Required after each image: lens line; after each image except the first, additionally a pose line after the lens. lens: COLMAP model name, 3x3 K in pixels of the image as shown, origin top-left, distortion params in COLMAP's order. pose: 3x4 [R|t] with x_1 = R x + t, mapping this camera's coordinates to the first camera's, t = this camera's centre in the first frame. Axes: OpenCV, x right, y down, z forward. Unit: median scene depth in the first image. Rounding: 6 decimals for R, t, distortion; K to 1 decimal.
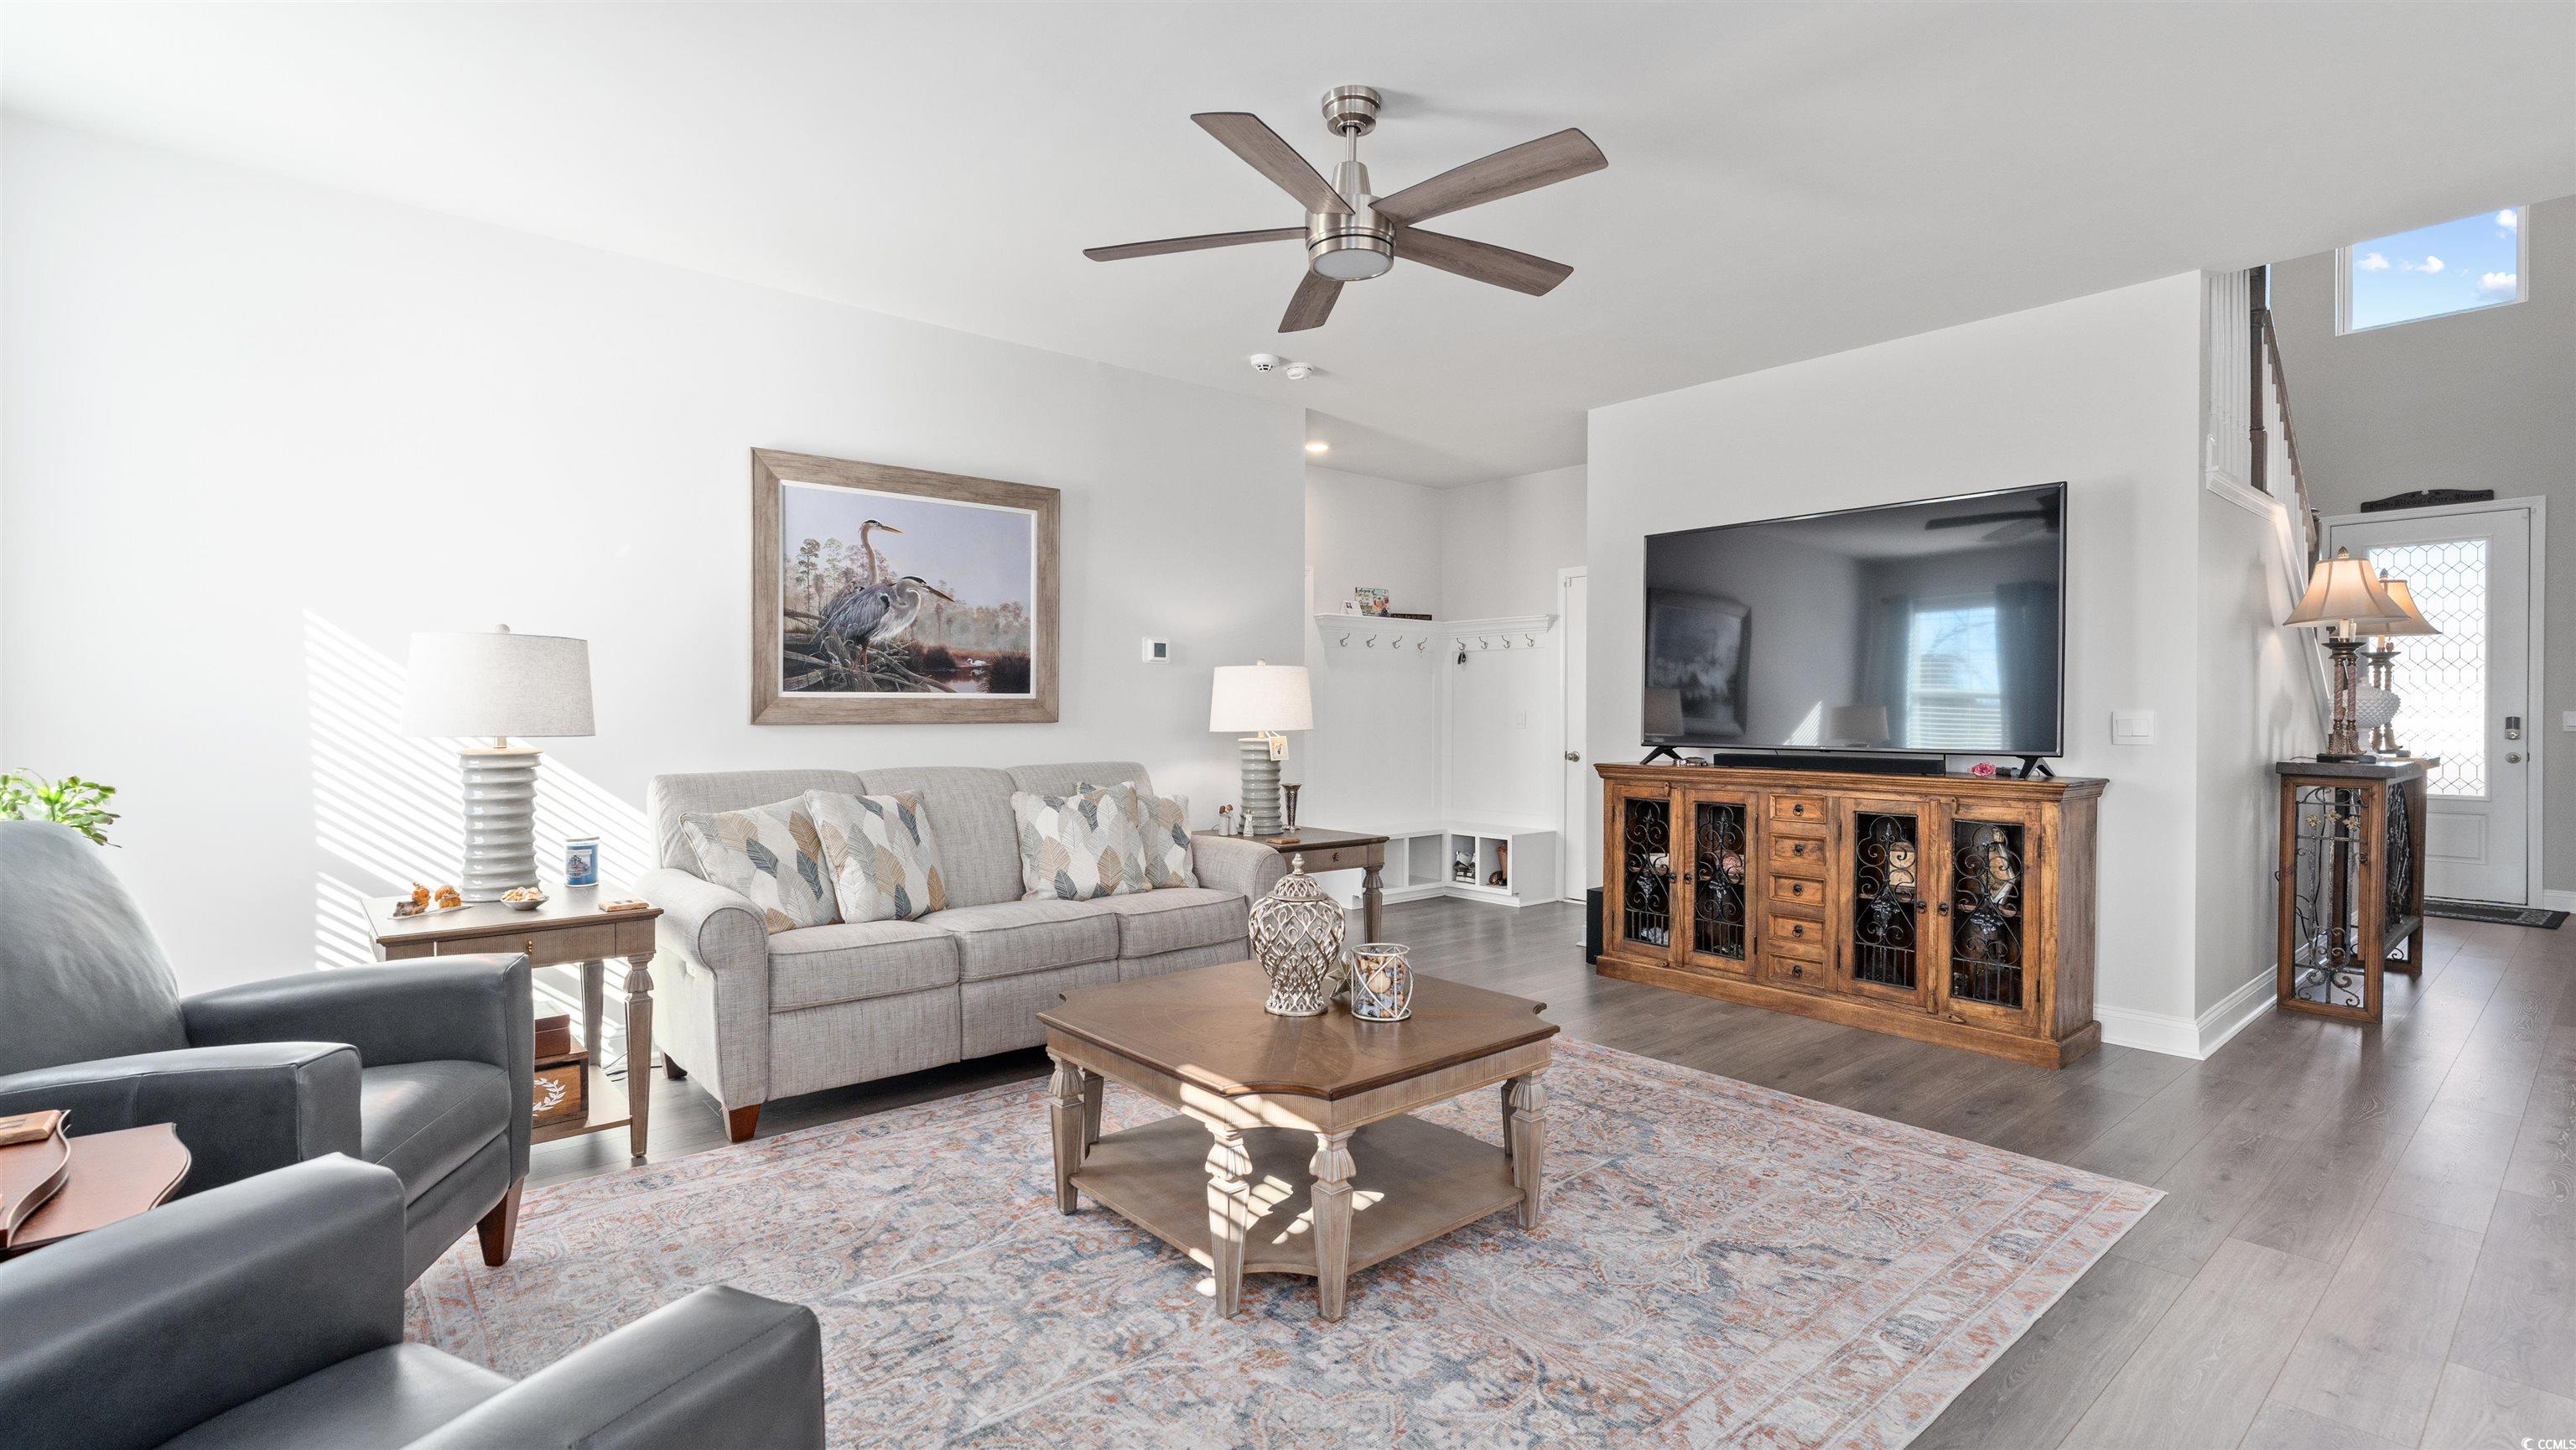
lens RADIAL K [[1166.6, 0, 1288.0], [0, 1166.6, 725.0], [0, 0, 1]] dist [-0.001569, 0.000197]
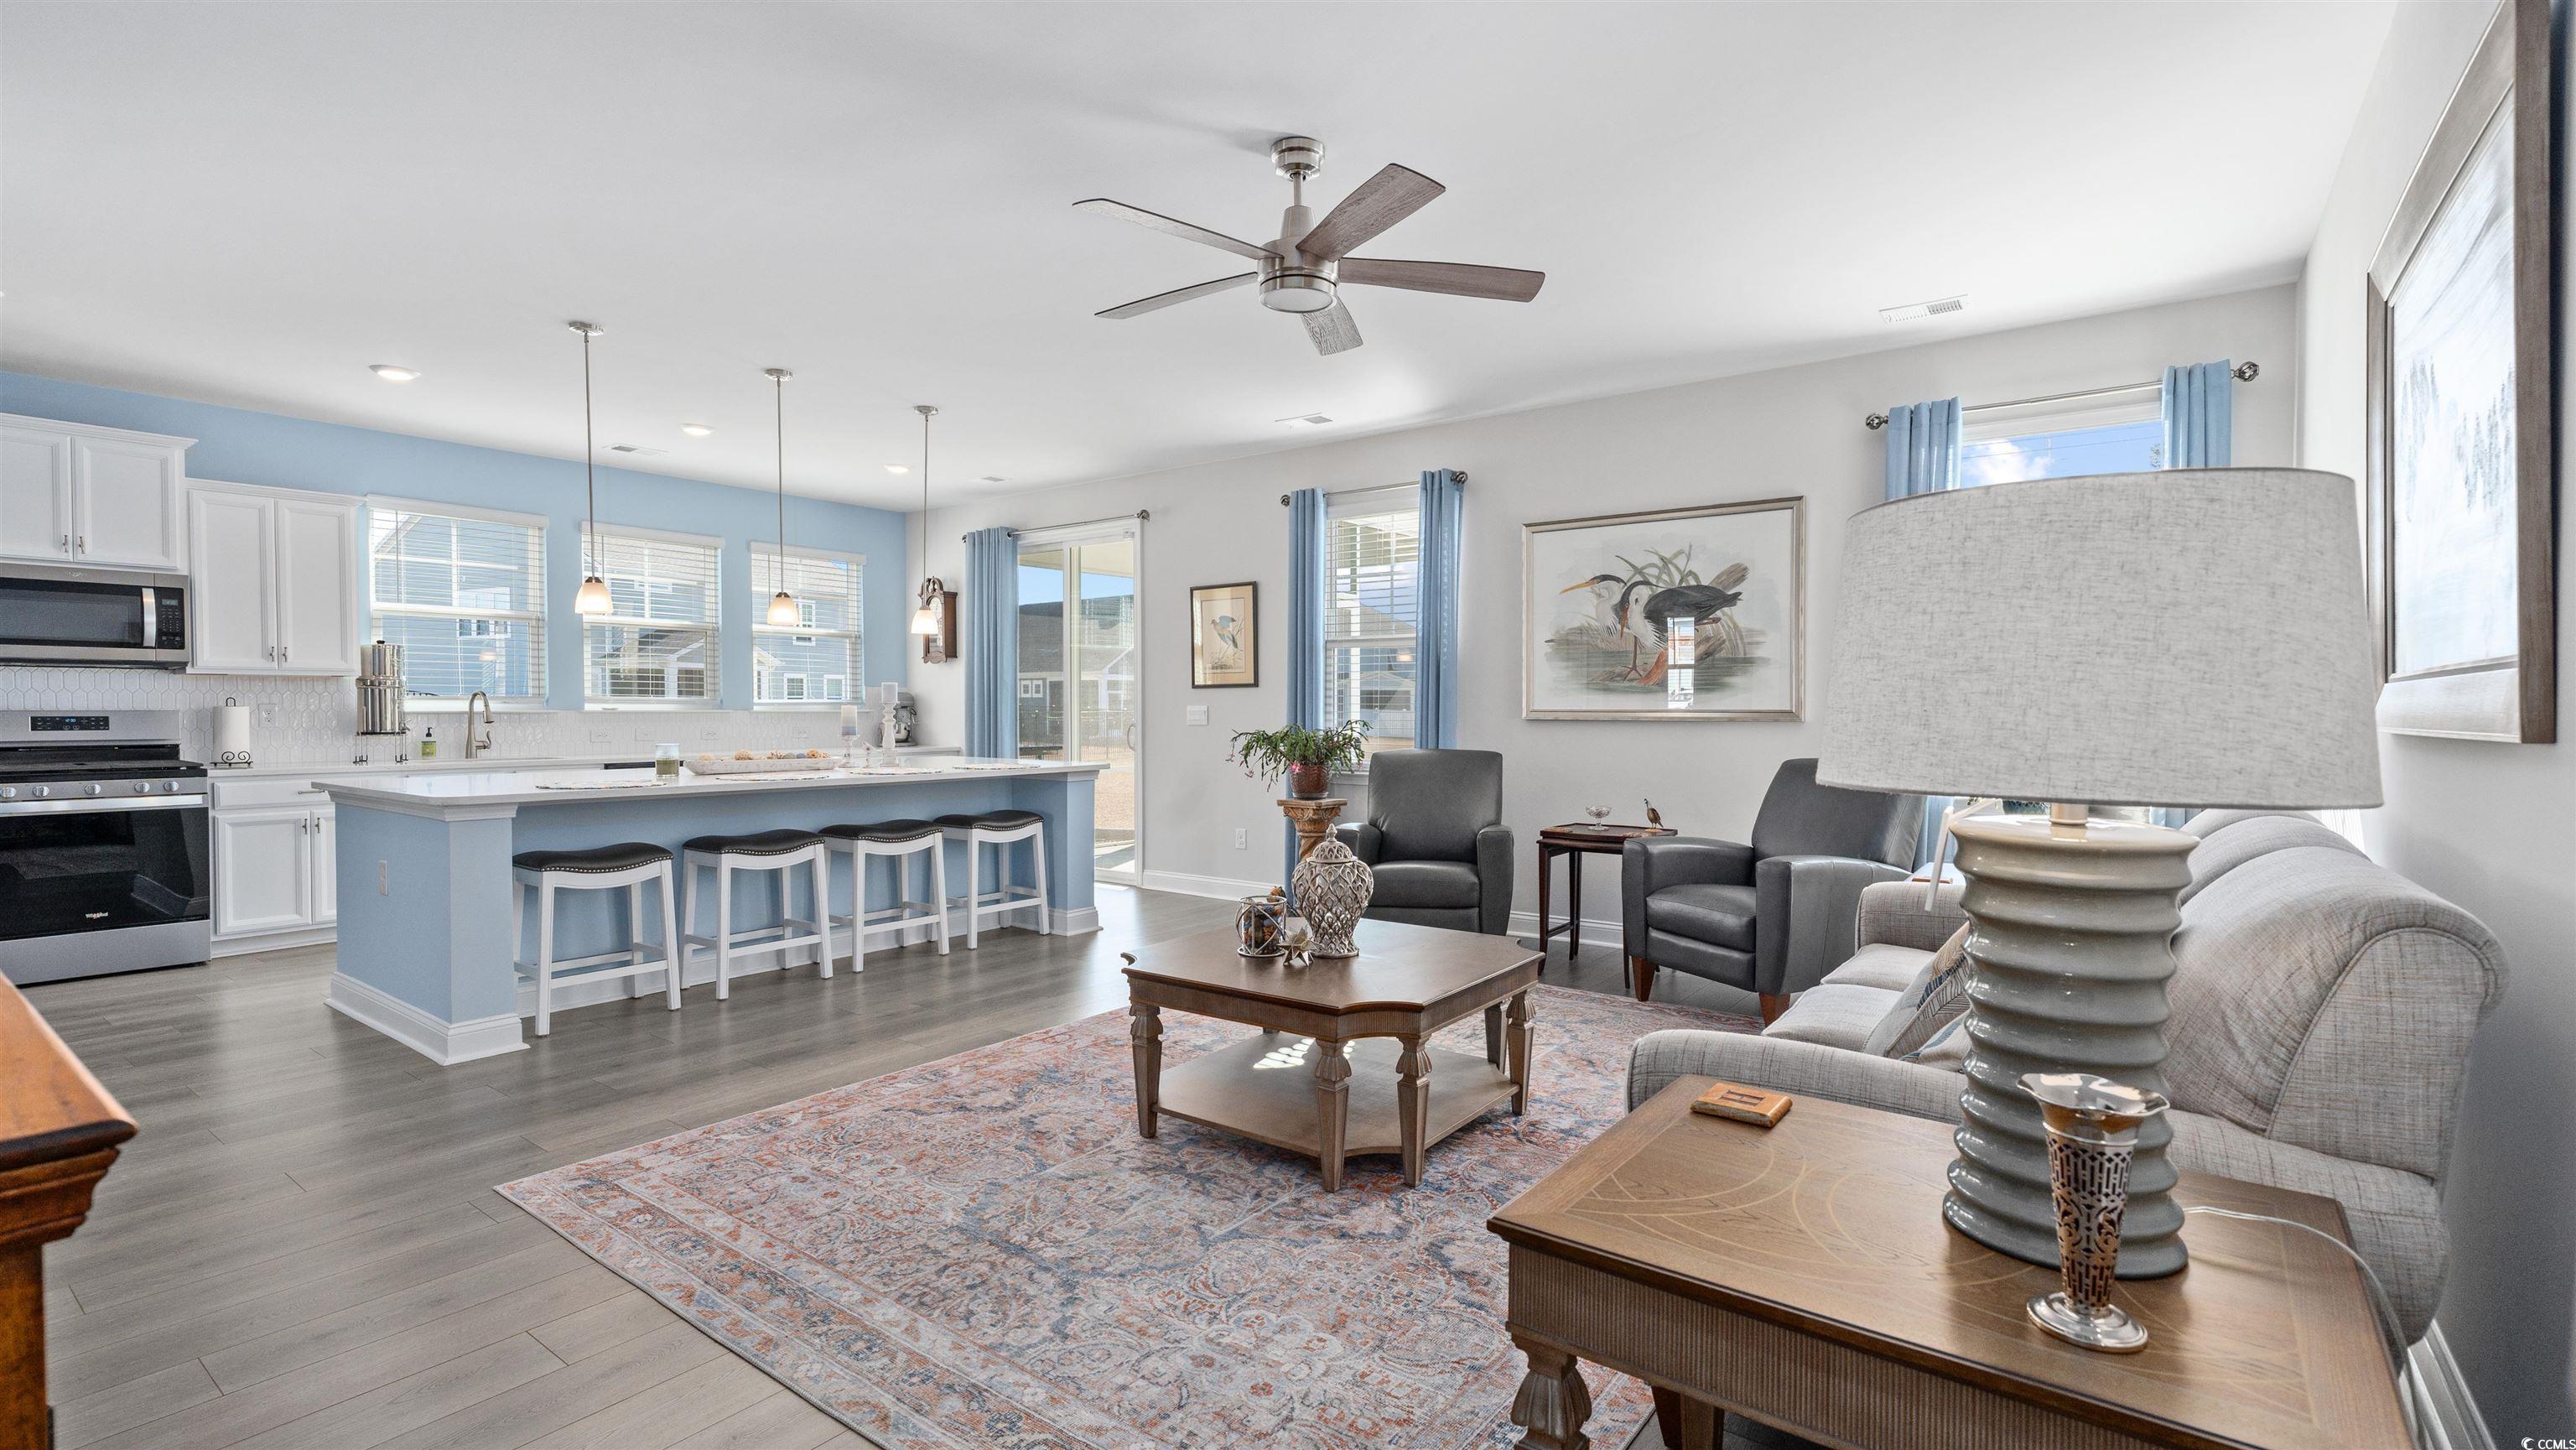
lens RADIAL K [[1155.9, 0, 1284.8], [0, 1155.9, 722.8], [0, 0, 1]] dist [-0.000376, 0.000254]
pose [[-0.975658, 0.000763, -0.219296, 0.209220], [-0.004520, 0.999712, 0.023588, -0.014956], [0.219251, 0.024005, -0.975373, 1.414957]]
